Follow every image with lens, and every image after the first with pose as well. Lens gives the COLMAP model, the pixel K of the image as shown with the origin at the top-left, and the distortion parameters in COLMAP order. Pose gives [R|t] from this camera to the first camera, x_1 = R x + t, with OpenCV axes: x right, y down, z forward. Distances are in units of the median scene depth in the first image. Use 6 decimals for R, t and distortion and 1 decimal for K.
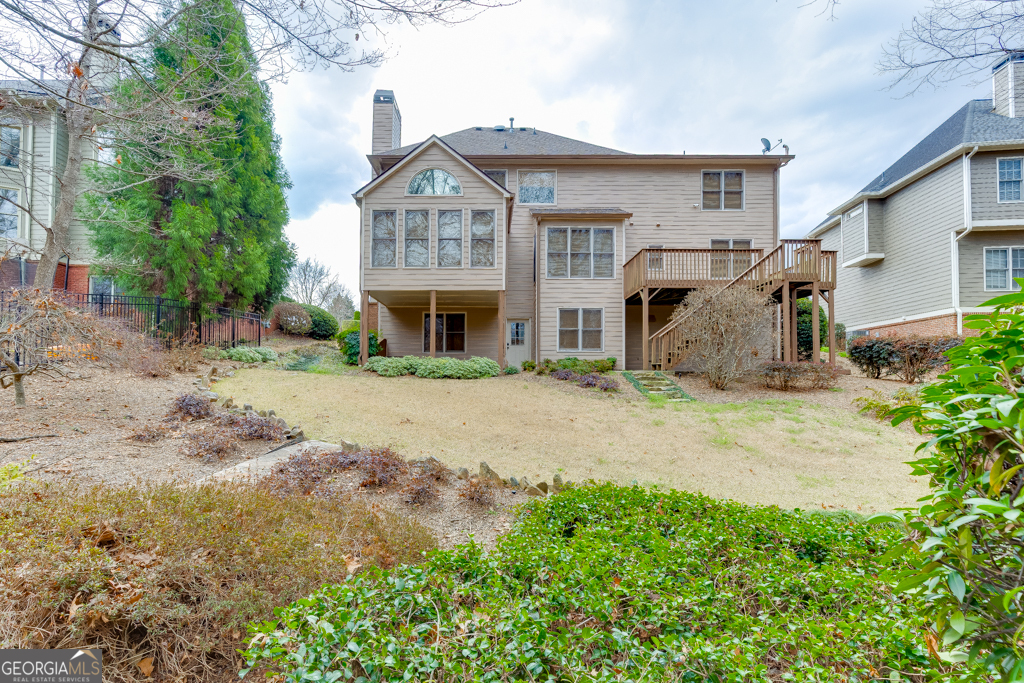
lens RADIAL K [[479.2, 0, 488.7], [0, 479.2, 368.2], [0, 0, 1]] dist [0.001585, 0.000439]
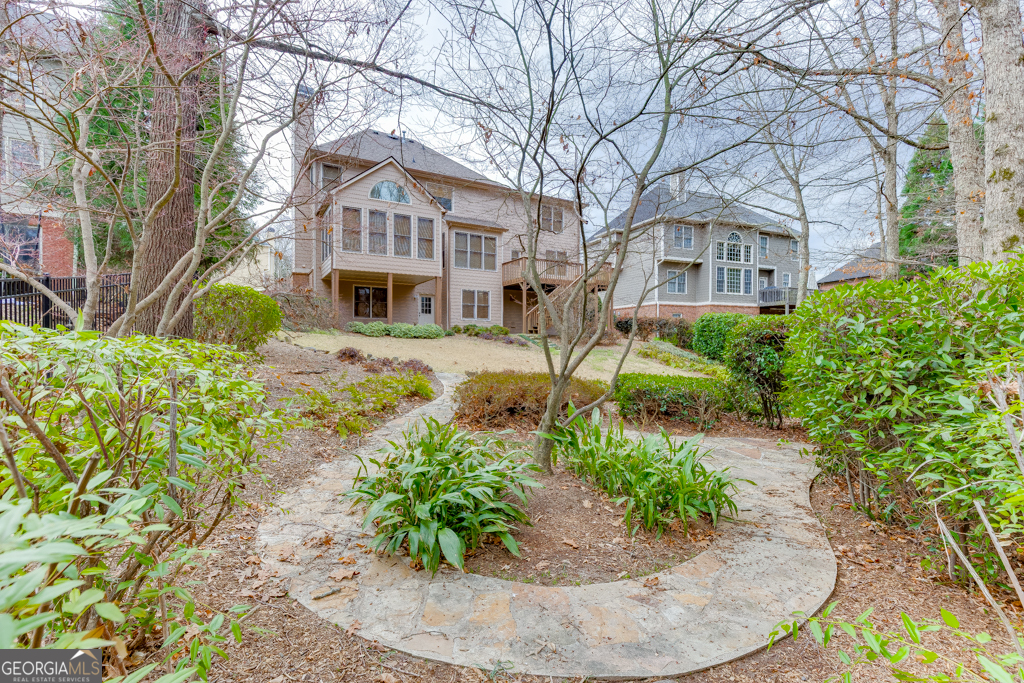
lens RADIAL K [[458.5, 0, 517.8], [0, 458.5, 343.1], [0, 0, 1]] dist [0.006042, 0.000291]
pose [[0.856958, -0.003289, 0.515376, -0.415307], [-0.012059, 0.999578, 0.026430, -0.003373], [-0.515246, -0.028864, 0.856556, -0.258517]]
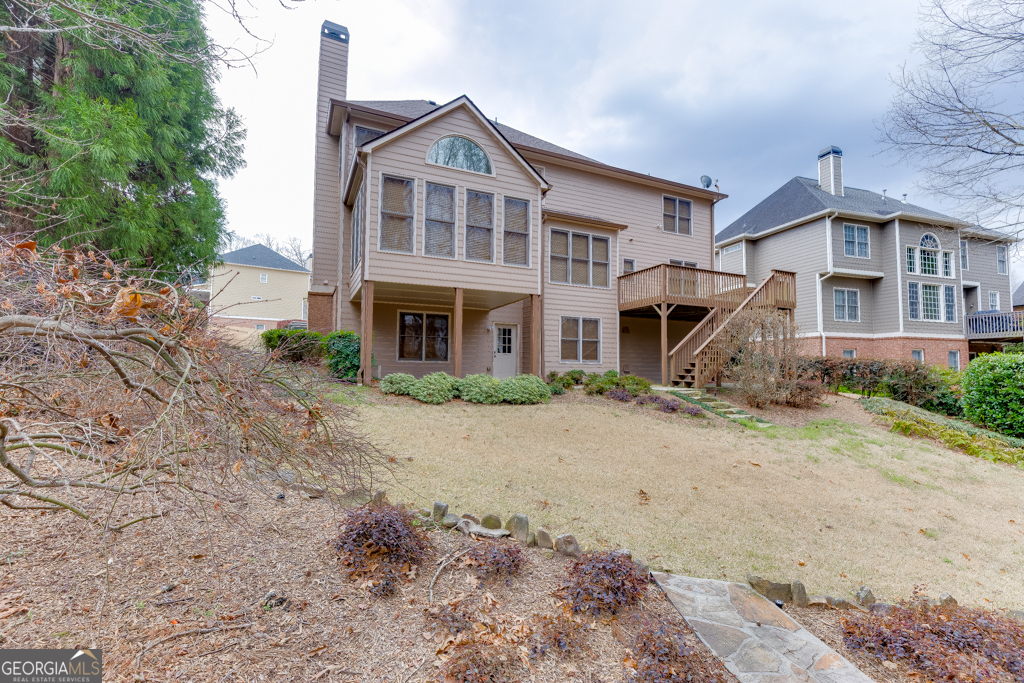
lens RADIAL K [[458.5, 0, 517.8], [0, 458.5, 343.1], [0, 0, 1]] dist [0.006042, 0.000291]
pose [[0.897690, 0.028122, 0.439728, -0.315529], [-0.013894, 0.999272, -0.035542, -0.040475], [-0.440408, 0.025796, 0.897427, 0.244739]]
